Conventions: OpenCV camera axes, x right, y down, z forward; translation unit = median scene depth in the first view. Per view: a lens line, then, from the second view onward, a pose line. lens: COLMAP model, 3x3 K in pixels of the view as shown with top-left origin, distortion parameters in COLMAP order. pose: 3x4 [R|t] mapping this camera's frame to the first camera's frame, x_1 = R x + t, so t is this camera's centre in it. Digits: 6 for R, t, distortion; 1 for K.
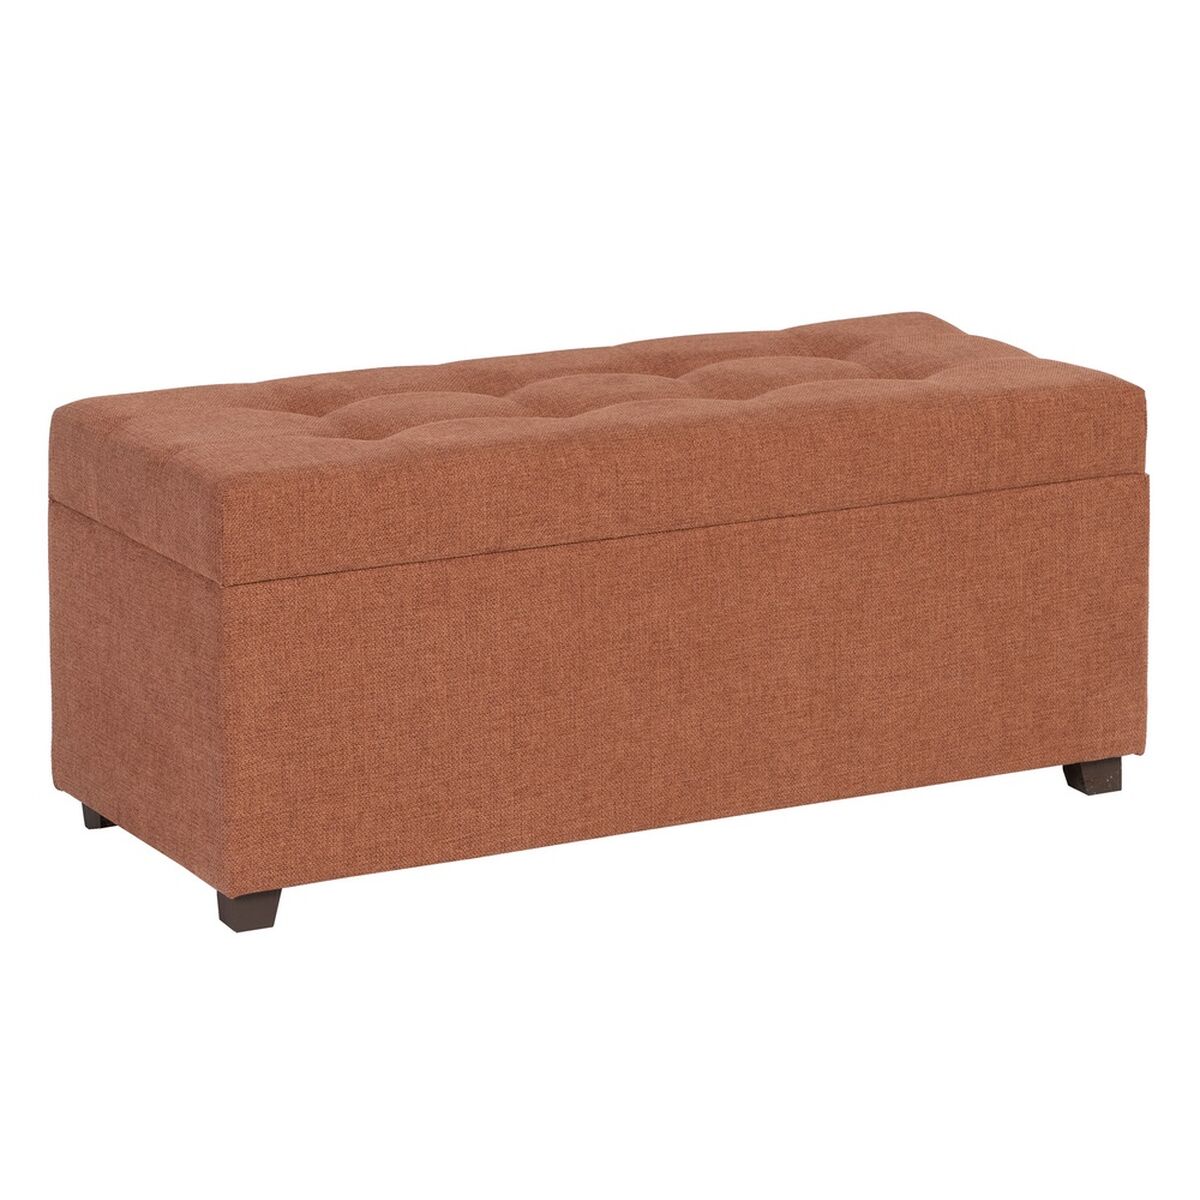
lens RADIAL K [[4807.7, 0, 600.0], [0, 4807.7, 600.0], [0, 0, 1]] dist [-0.183556, -2.077181]
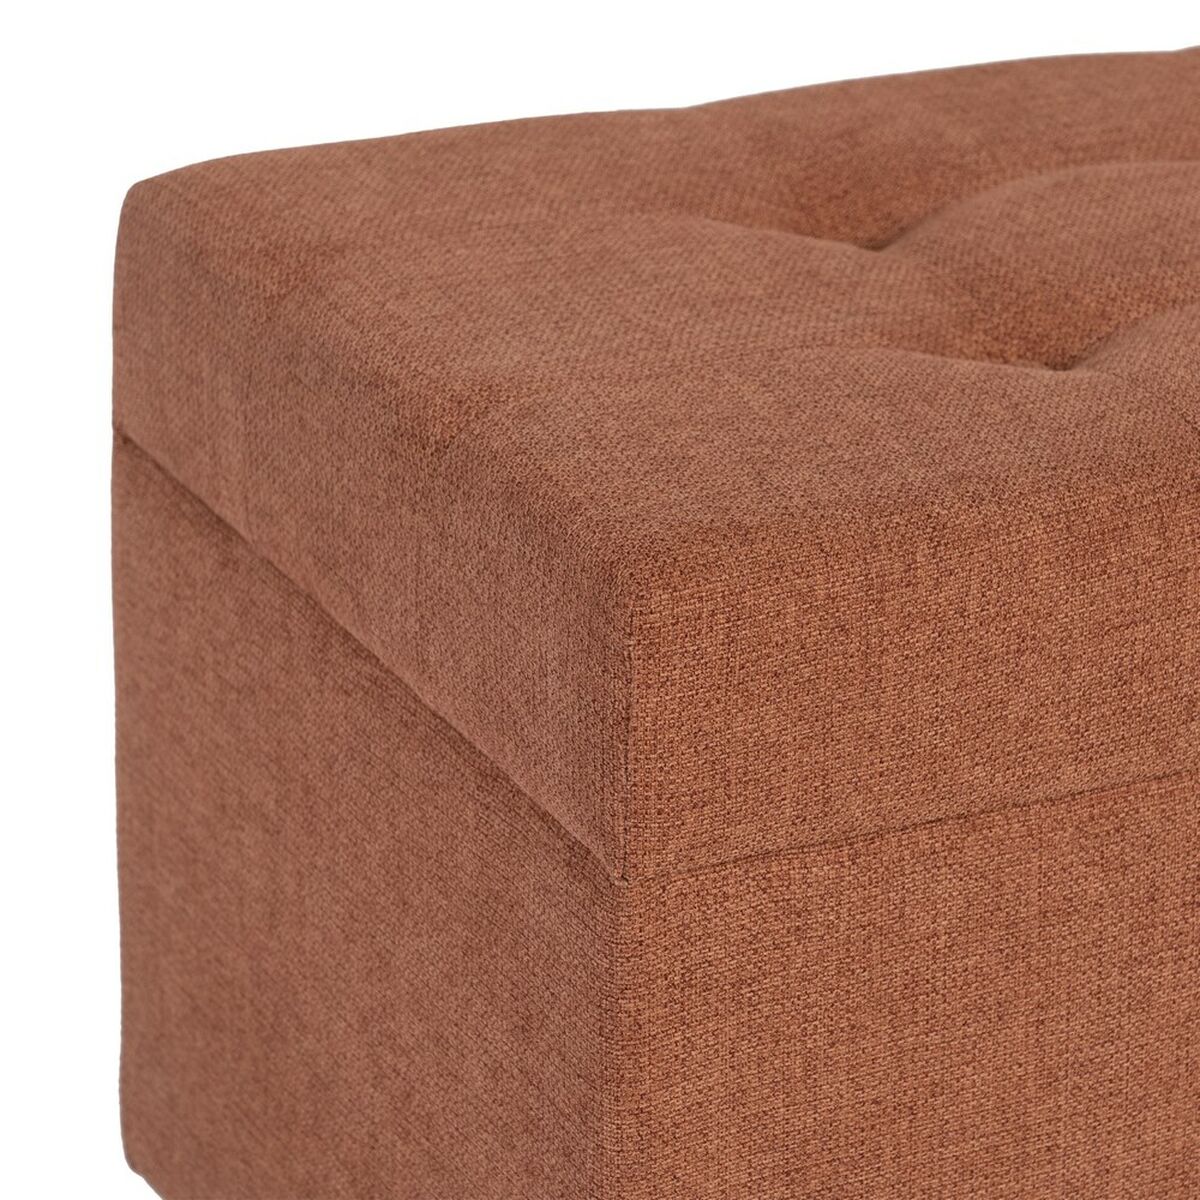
lens RADIAL K [[4807.7, 0, 600.0], [0, 4807.7, 600.0], [0, 0, 1]] dist [-0.183556, -2.077181]
pose [[0.998498, 0.034433, -0.042610, -0.065111], [-0.026332, 0.983701, 0.177874, -0.075794], [0.048040, -0.176485, 0.983130, 0.668823]]
